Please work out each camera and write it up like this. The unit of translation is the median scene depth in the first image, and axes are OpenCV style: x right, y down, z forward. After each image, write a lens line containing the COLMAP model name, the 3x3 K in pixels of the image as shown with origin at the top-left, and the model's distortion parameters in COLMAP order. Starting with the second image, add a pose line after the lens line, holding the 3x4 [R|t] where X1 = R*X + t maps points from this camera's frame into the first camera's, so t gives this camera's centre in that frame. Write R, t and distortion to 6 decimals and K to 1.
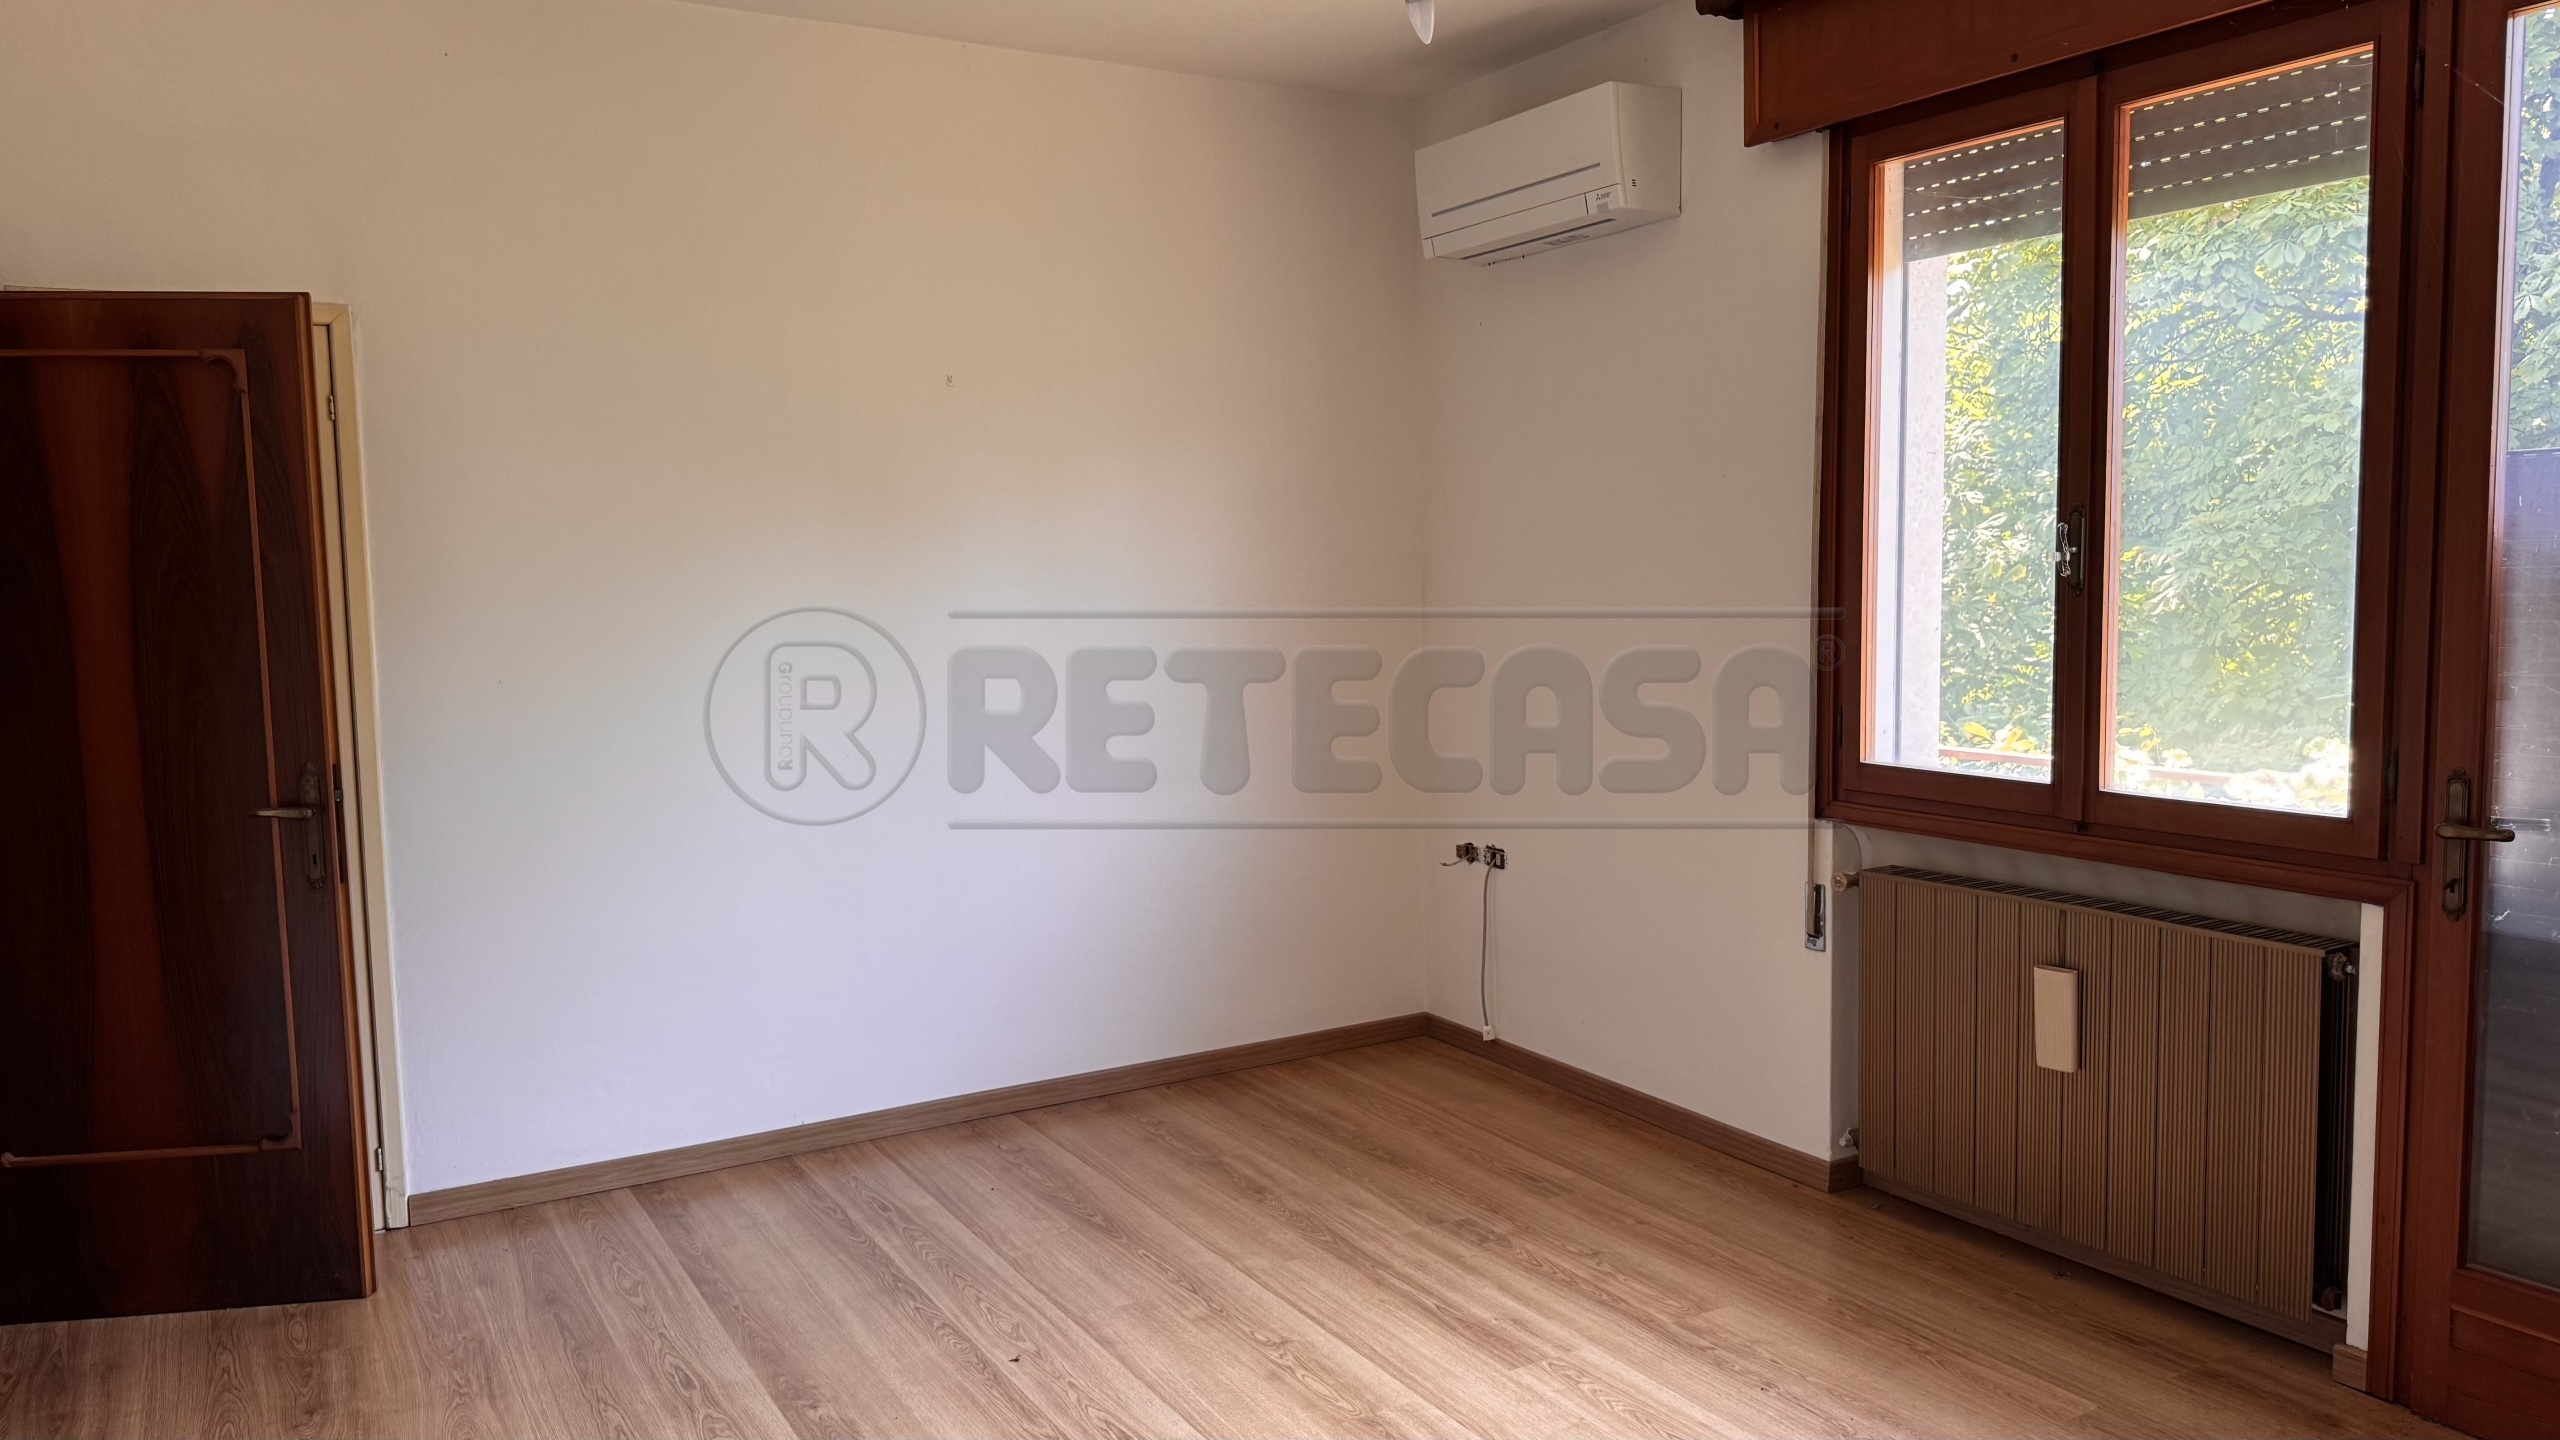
lens RADIAL K [[1822.2, 0, 1283.3], [0, 1822.2, 726.9], [0, 0, 1]] dist [-0.006399, -0.004765]
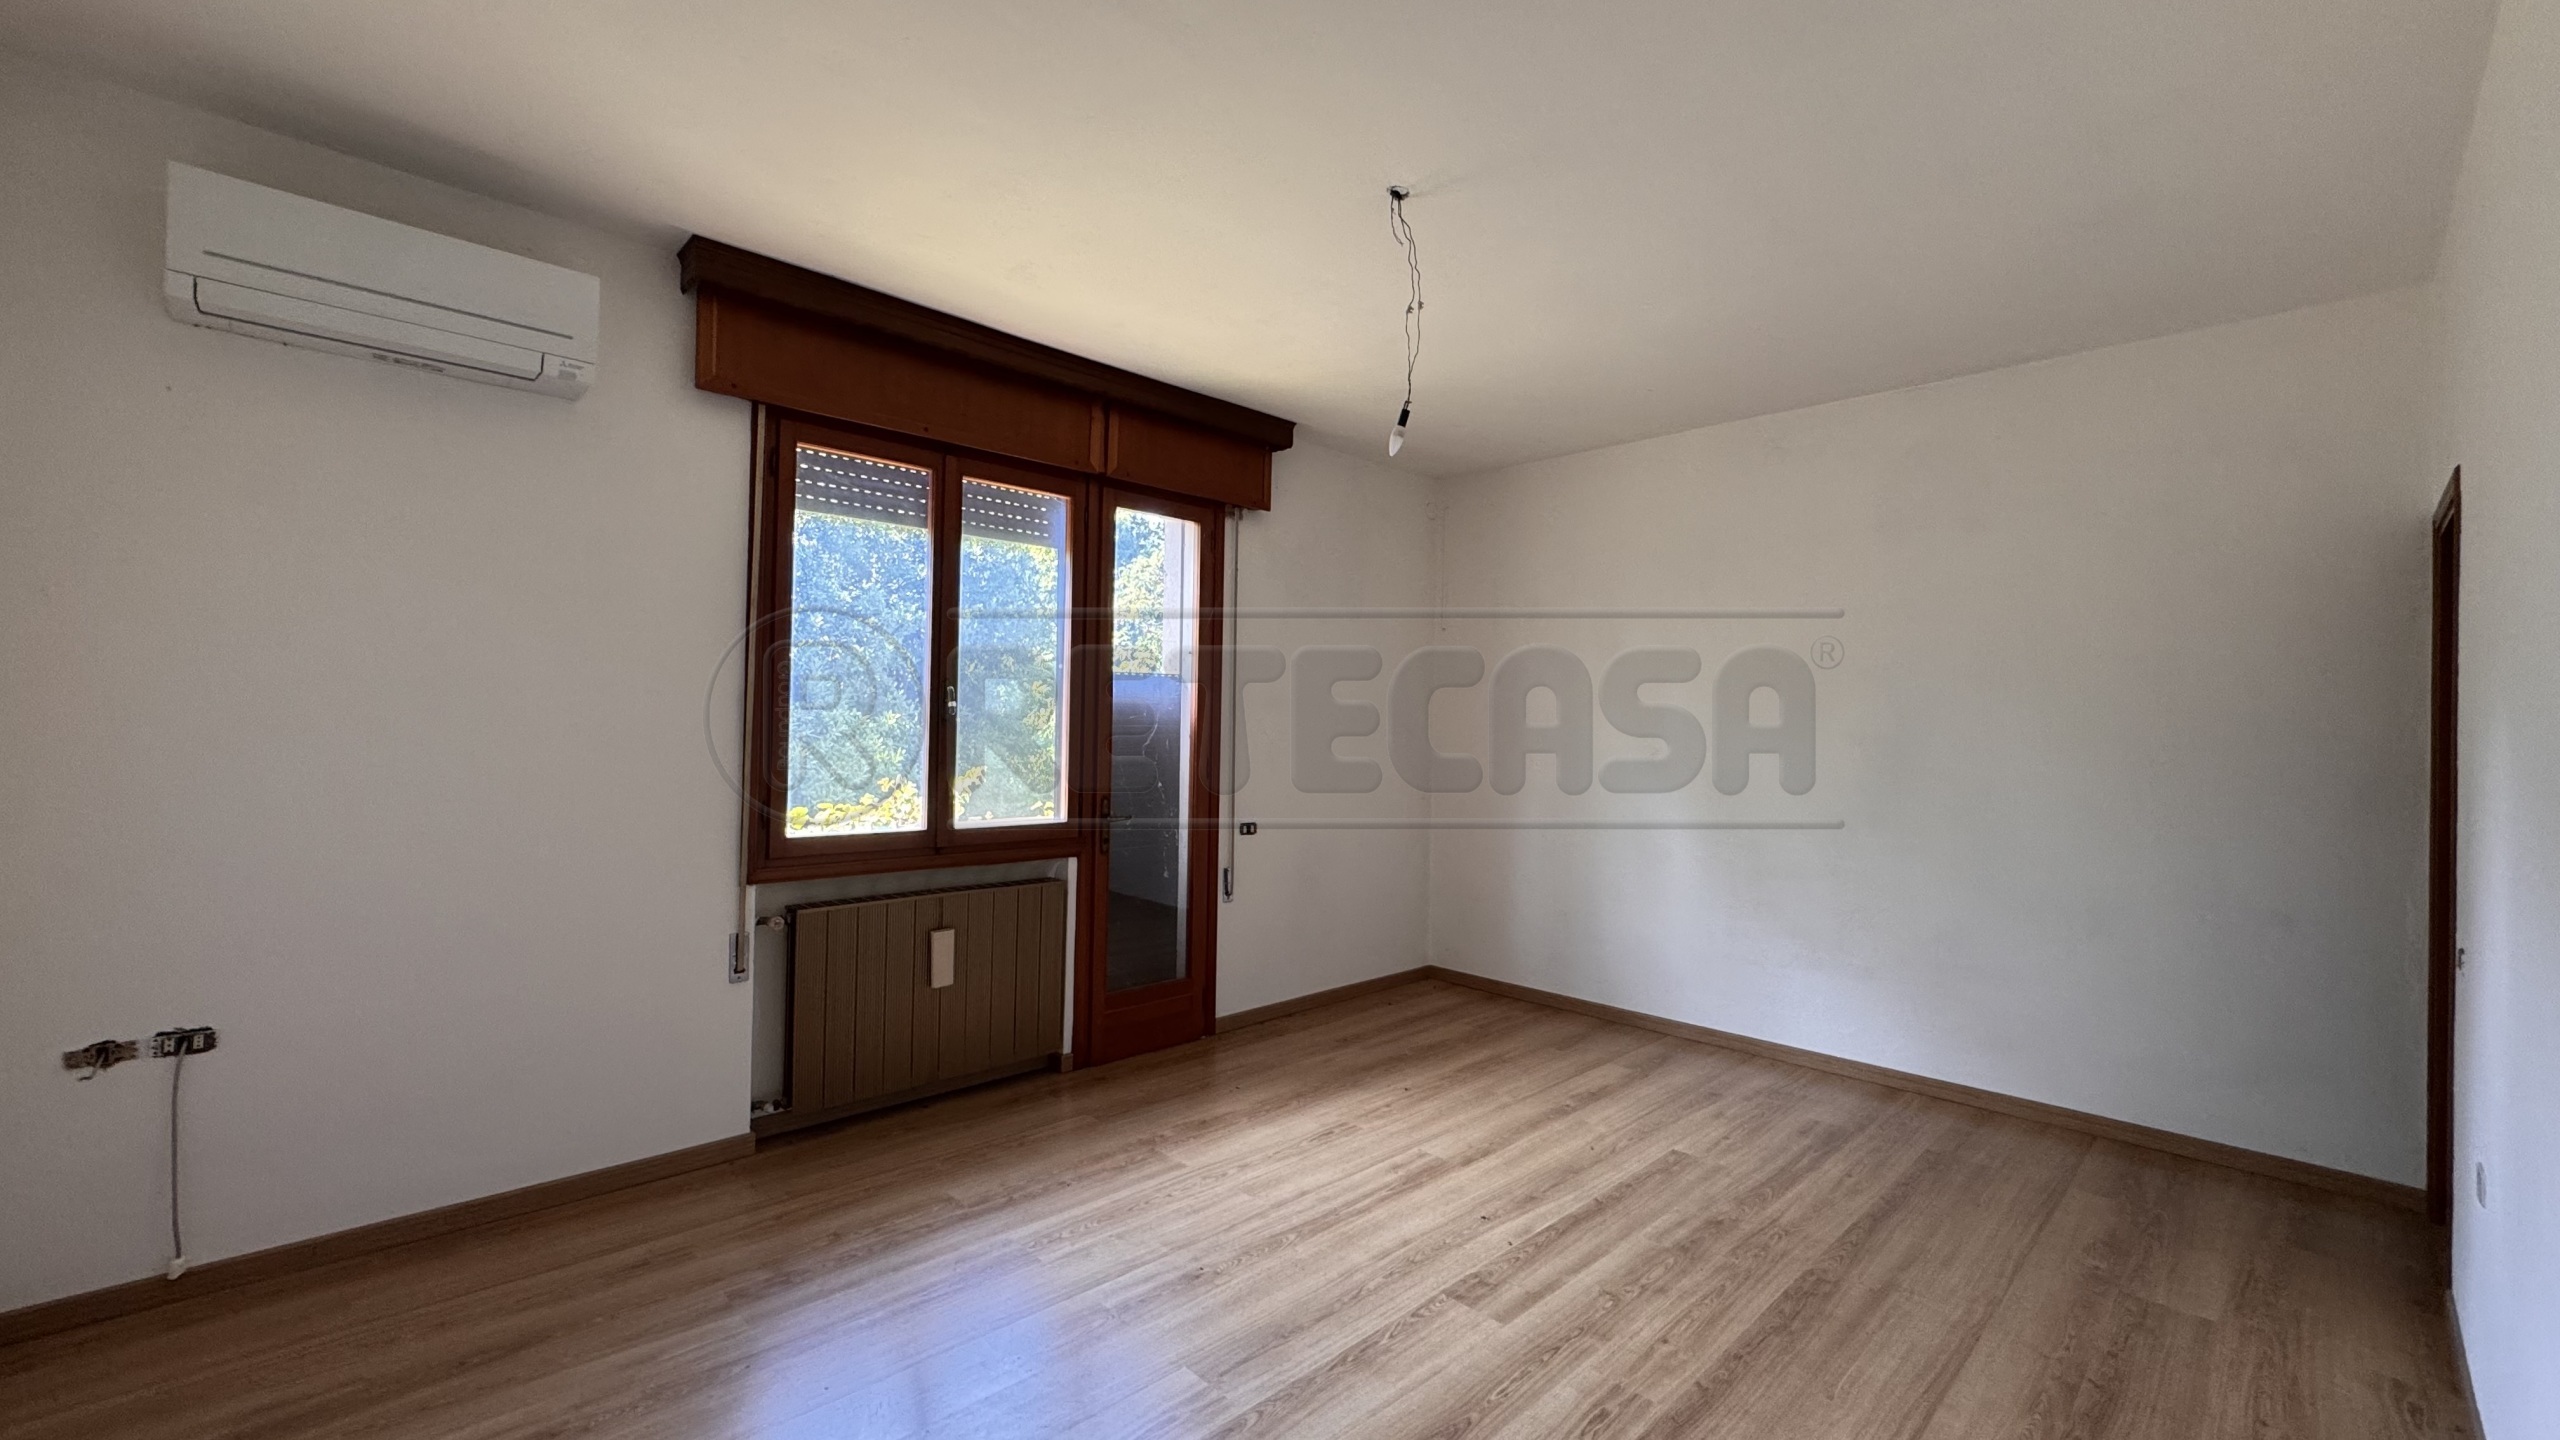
lens RADIAL K [[1030.8, 0, 1284.1], [0, 1030.8, 710.2], [0, 0, 1]] dist [0.002937, 0.001069]
pose [[-0.256975, 0.025228, 0.966089, -0.634812], [0.070735, 0.997469, -0.007233, -0.052318], [-0.963826, 0.066477, -0.258109, 0.880414]]
